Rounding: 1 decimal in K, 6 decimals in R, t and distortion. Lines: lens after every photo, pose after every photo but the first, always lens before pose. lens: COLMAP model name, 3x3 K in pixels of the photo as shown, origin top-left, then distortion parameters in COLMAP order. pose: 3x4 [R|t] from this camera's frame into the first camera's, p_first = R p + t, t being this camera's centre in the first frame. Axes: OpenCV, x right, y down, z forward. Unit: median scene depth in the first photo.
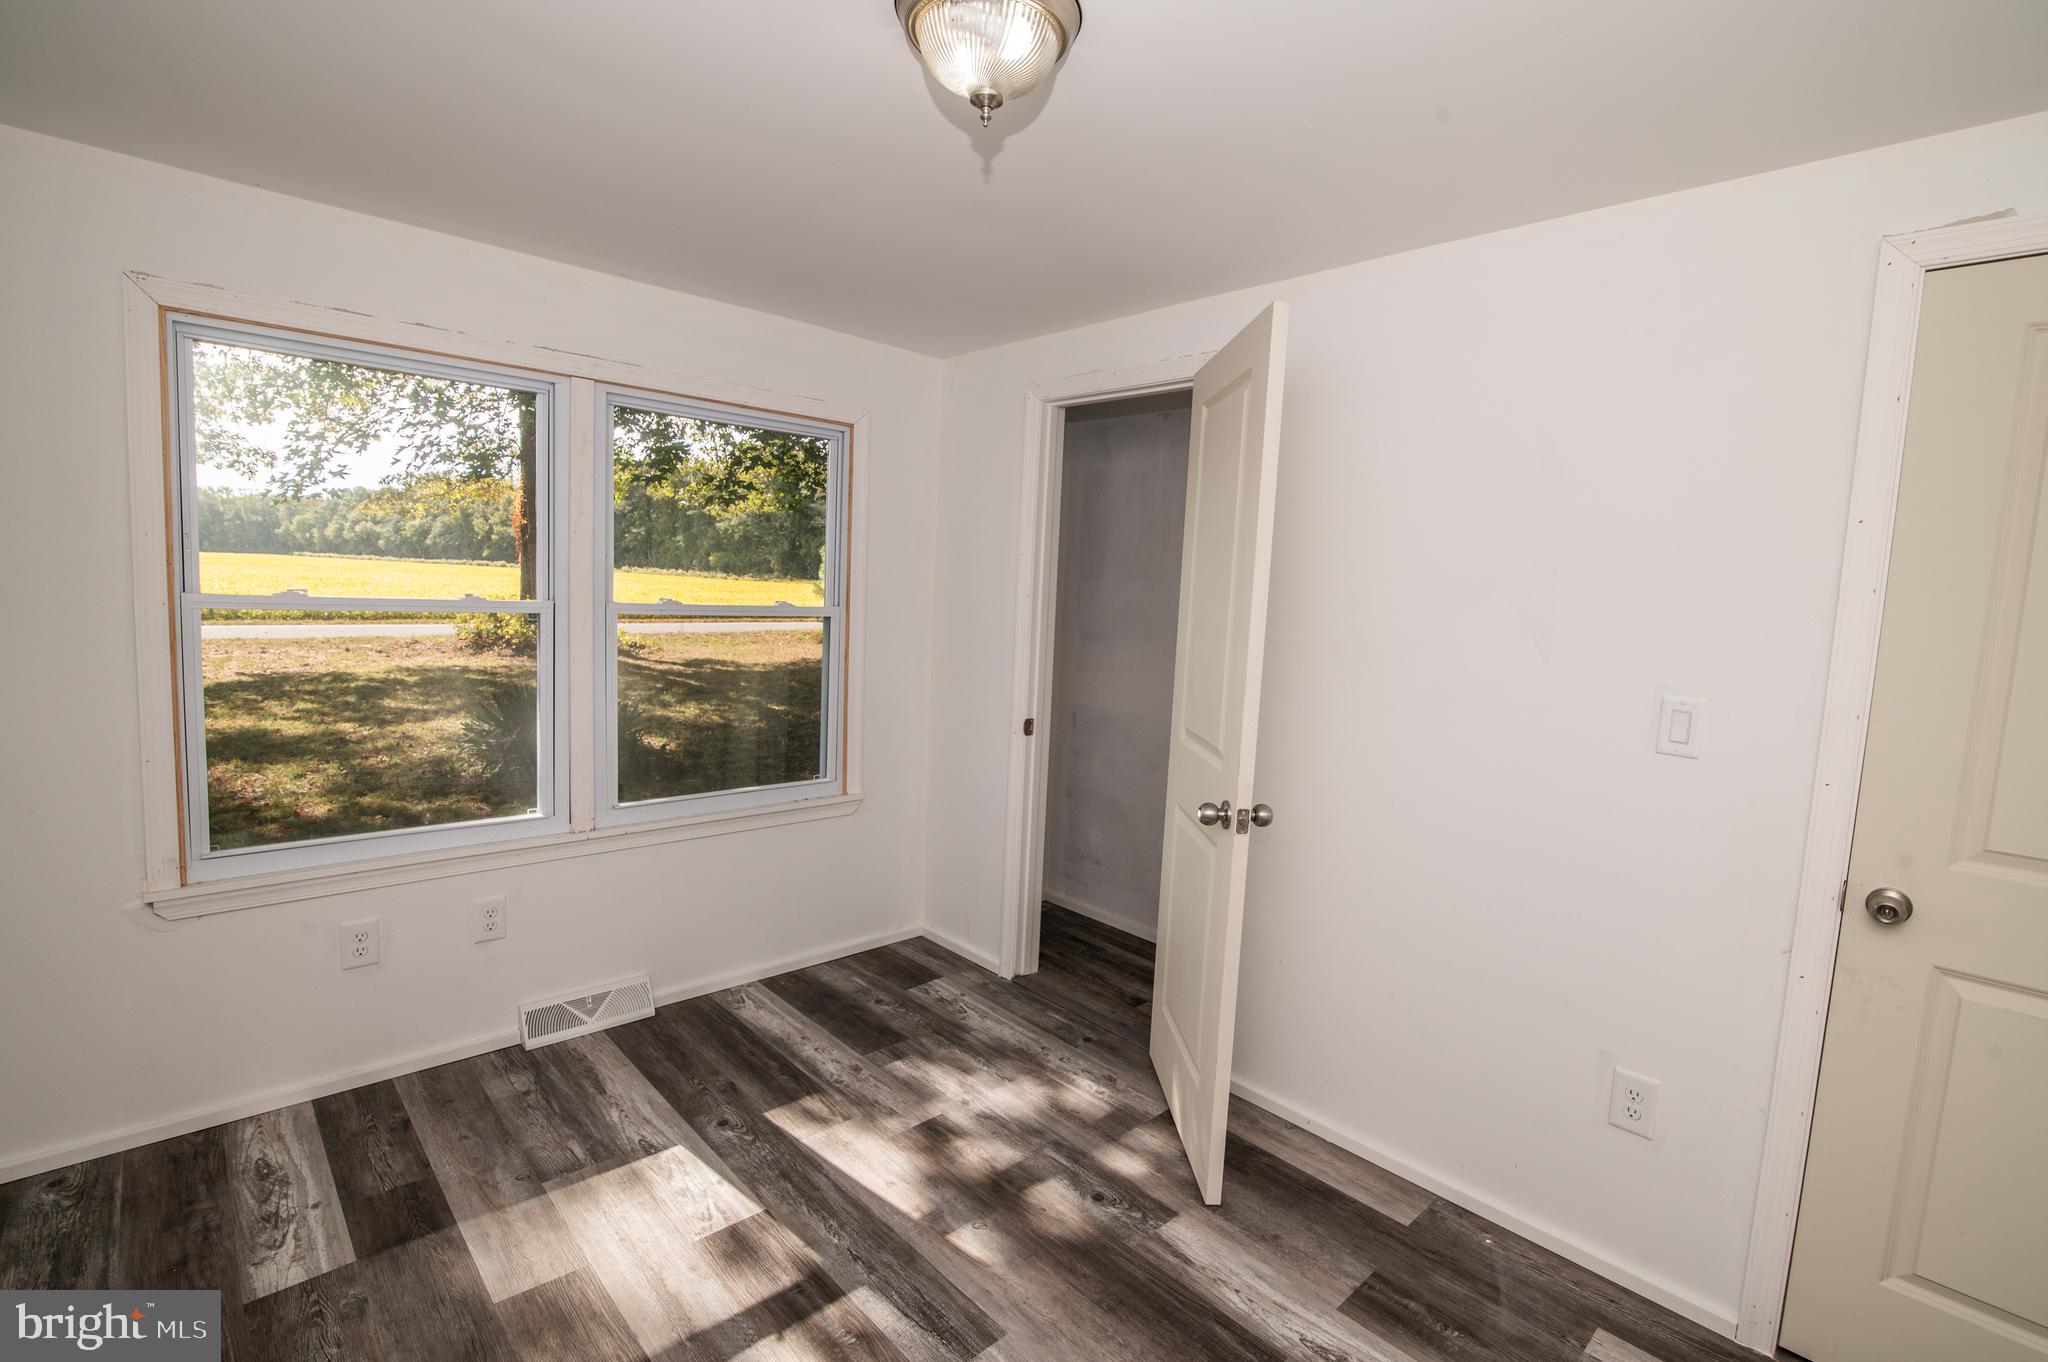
lens RADIAL K [[932.8, 0, 1034.0], [0, 932.8, 683.2], [0, 0, 1]] dist [-0.020748, 0.001935]
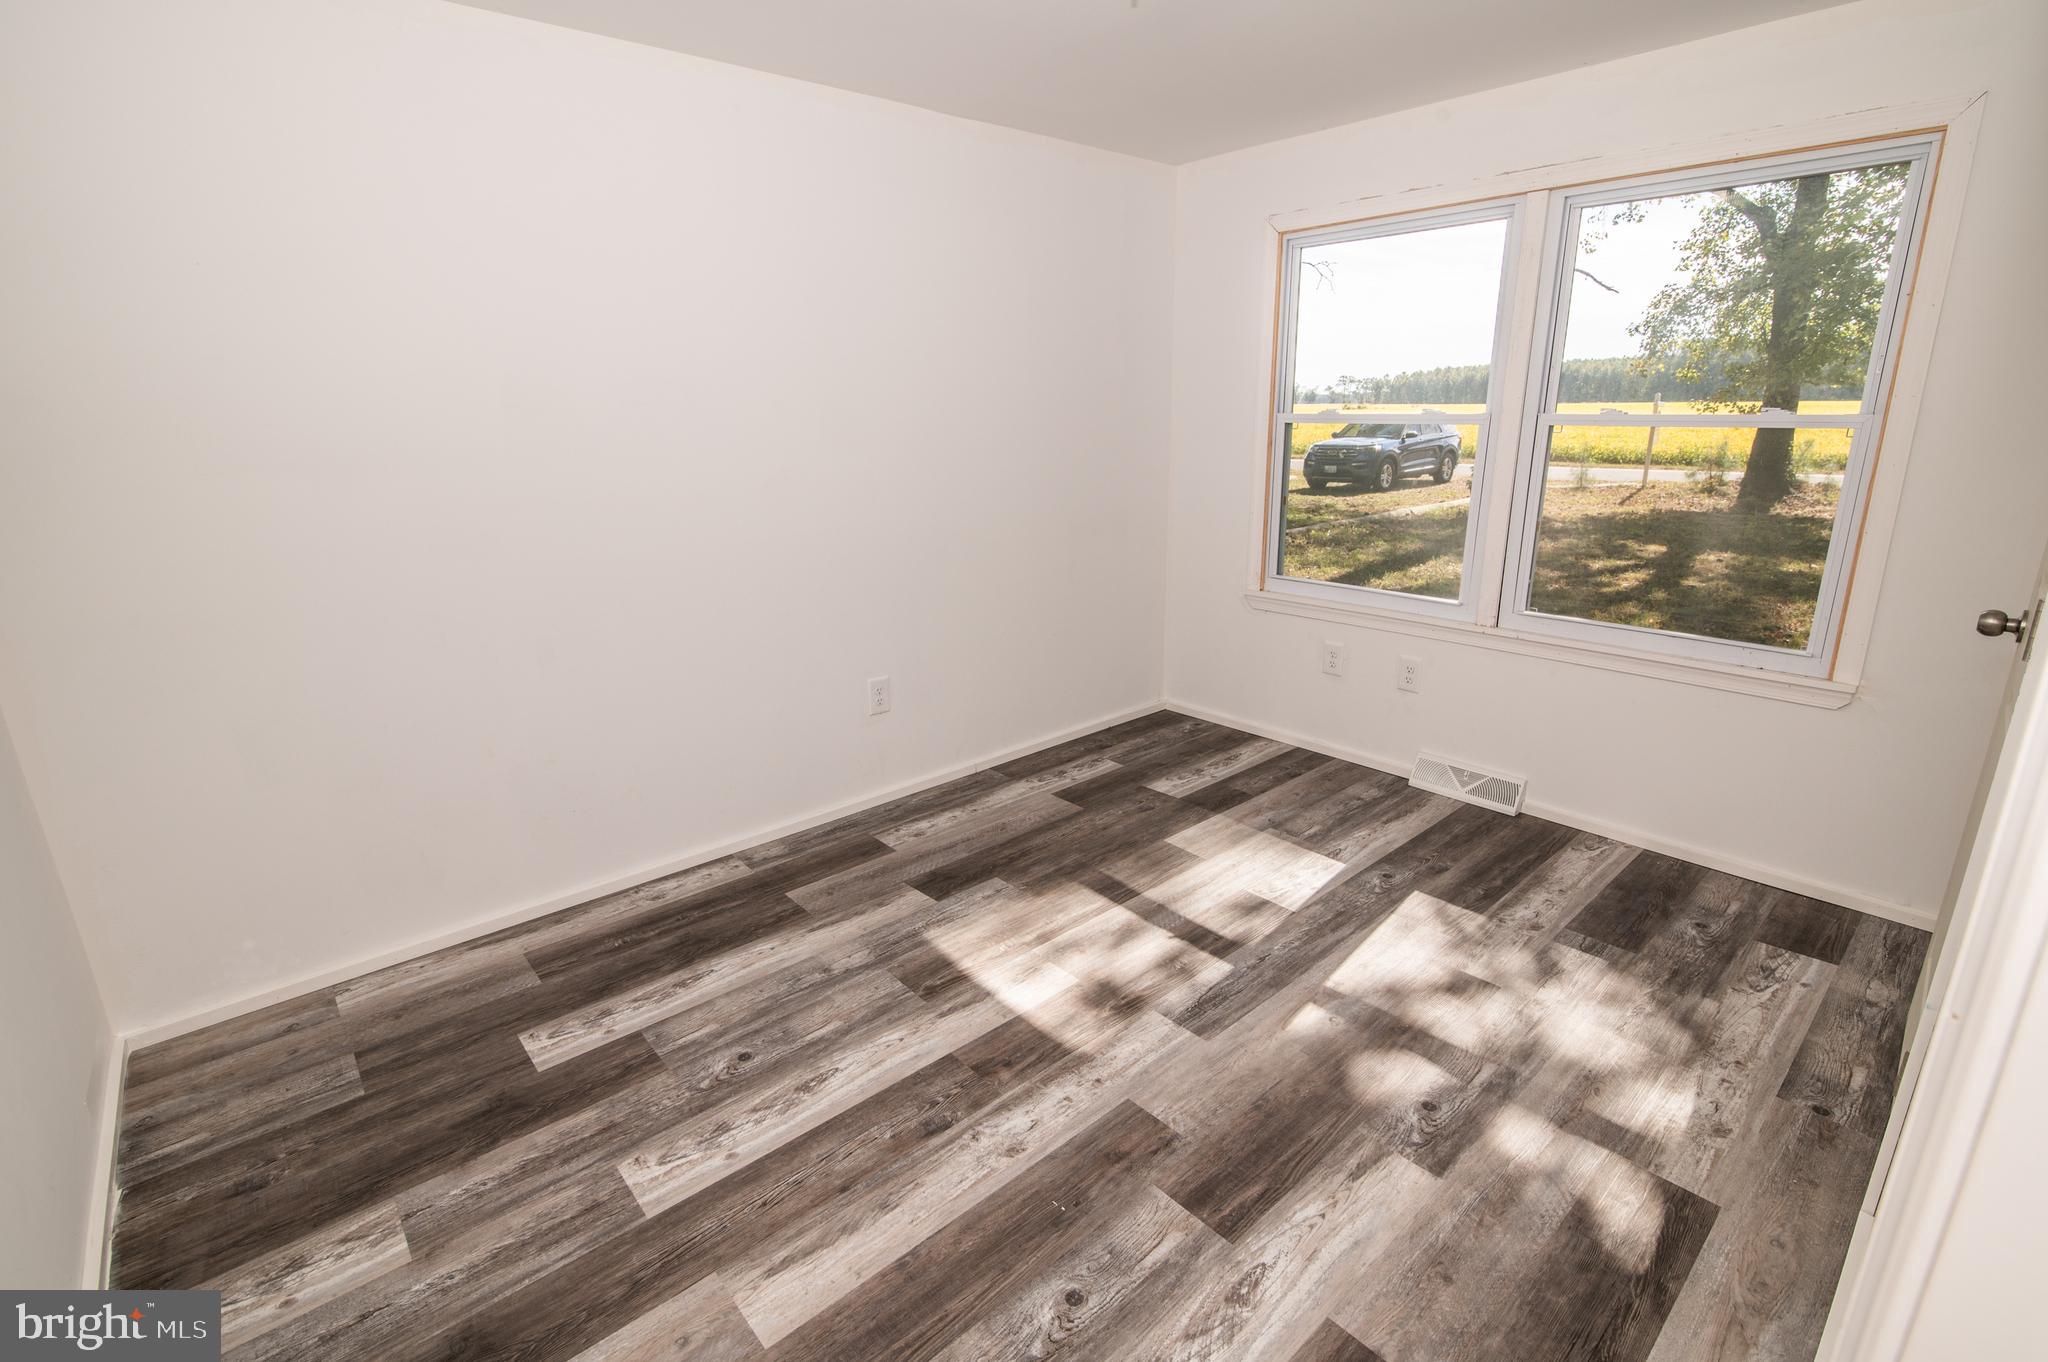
lens RADIAL K [[932.8, 0, 1034.0], [0, 932.8, 683.2], [0, 0, 1]] dist [-0.020748, 0.001935]
pose [[-0.031577, 0.240126, -0.970228, 0.794692], [-0.090708, 0.966018, 0.242036, 0.006718], [0.995377, 0.095650, -0.008723, 0.596485]]
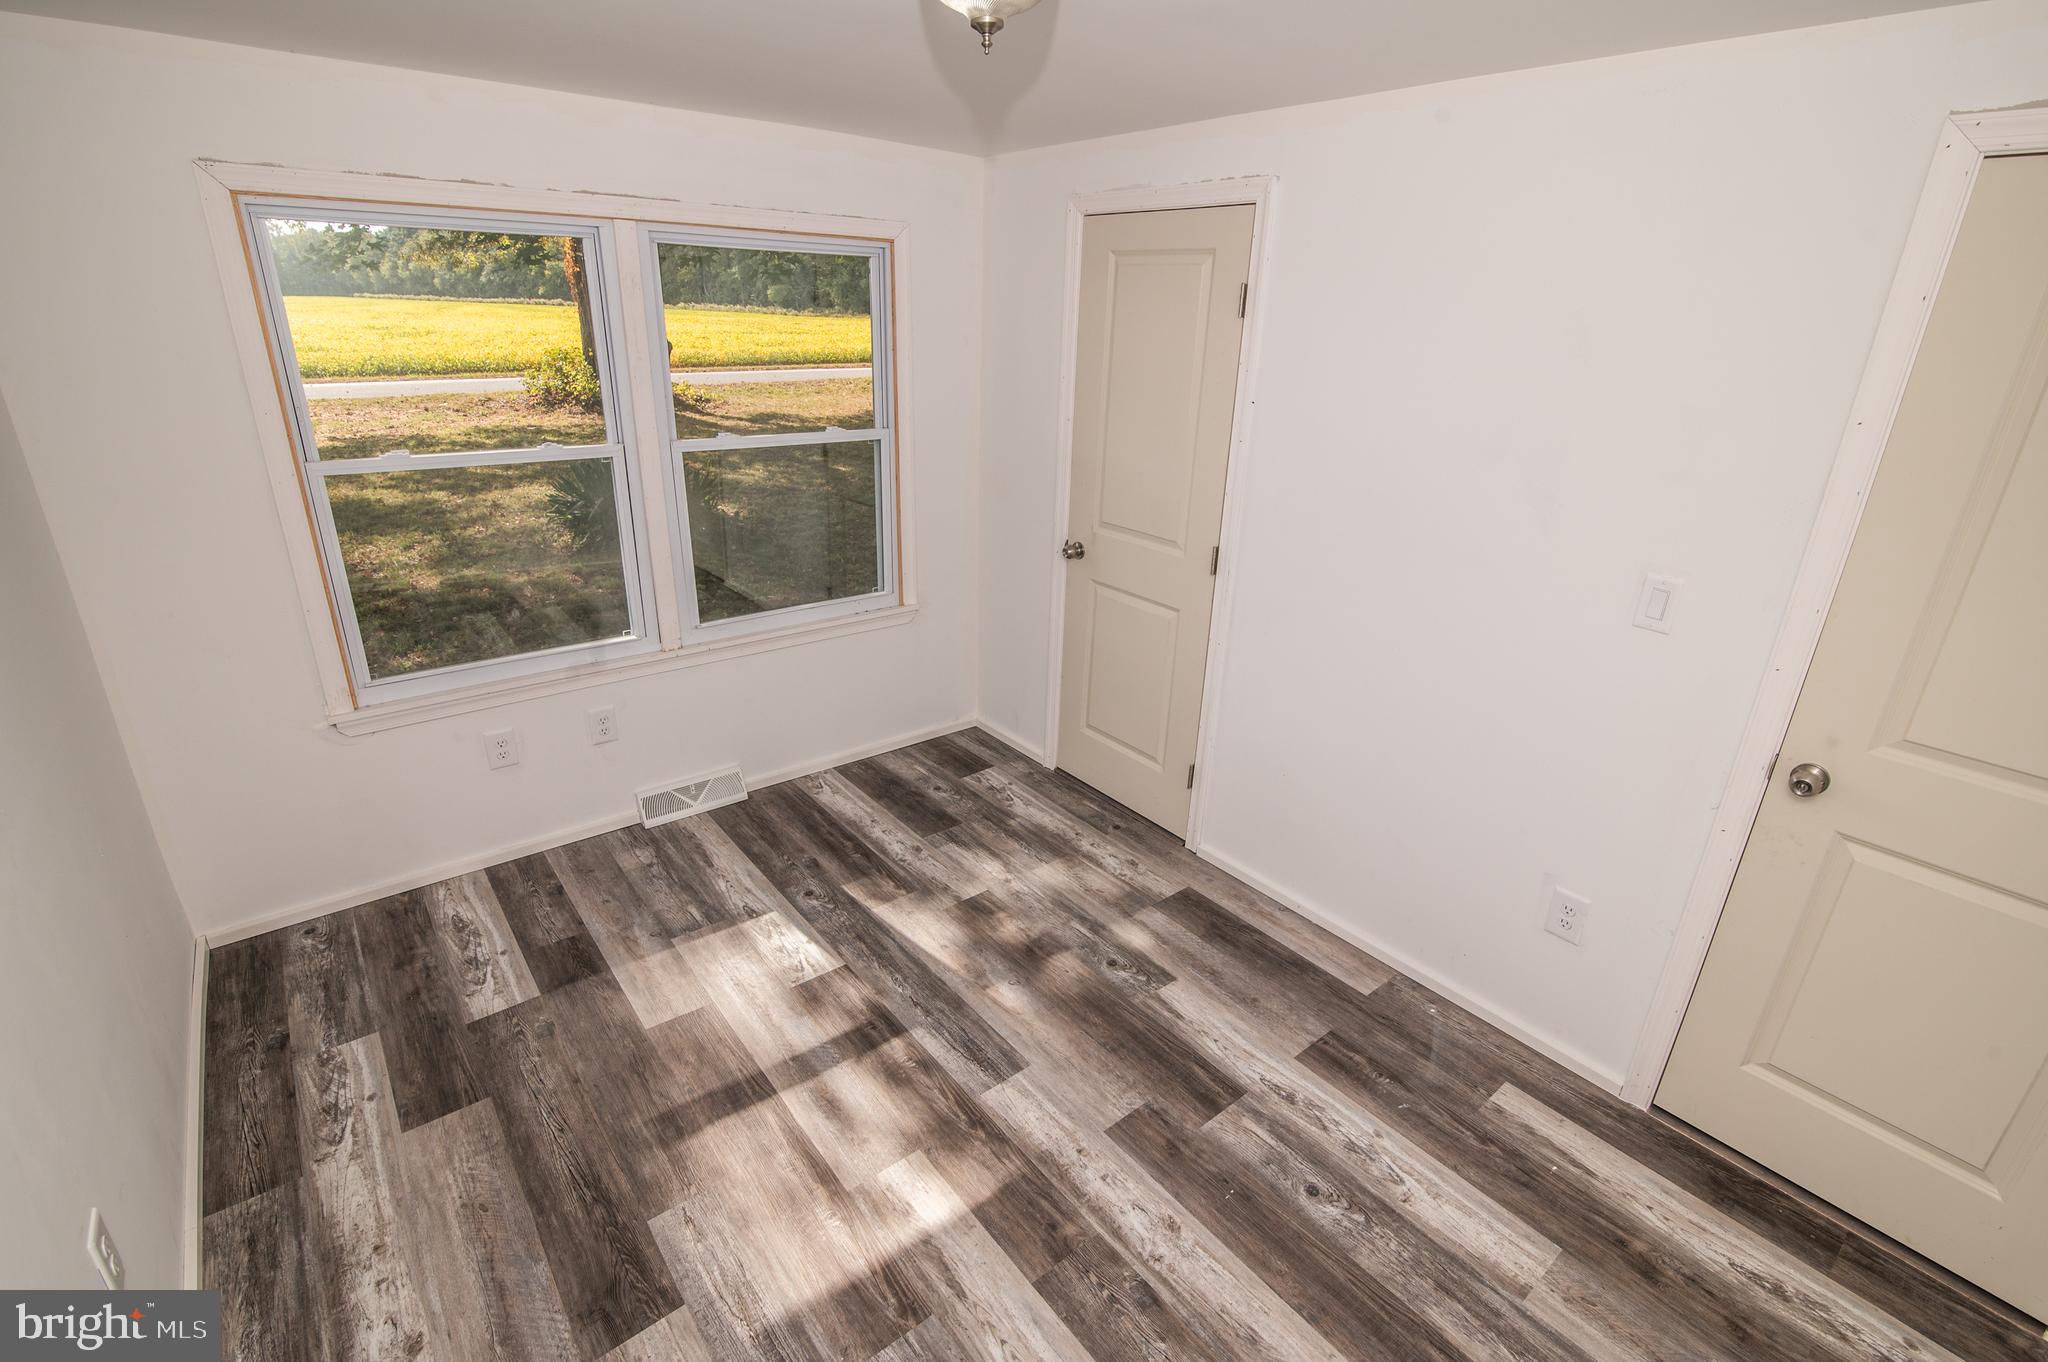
lens RADIAL K [[932.8, 0, 1034.0], [0, 932.8, 683.2], [0, 0, 1]] dist [-0.020748, 0.001935]
pose [[0.997120, 0.015136, -0.074309, 0.050958], [0.005396, 0.963235, 0.268606, -0.130186], [0.075643, -0.268234, 0.960380, -0.088522]]
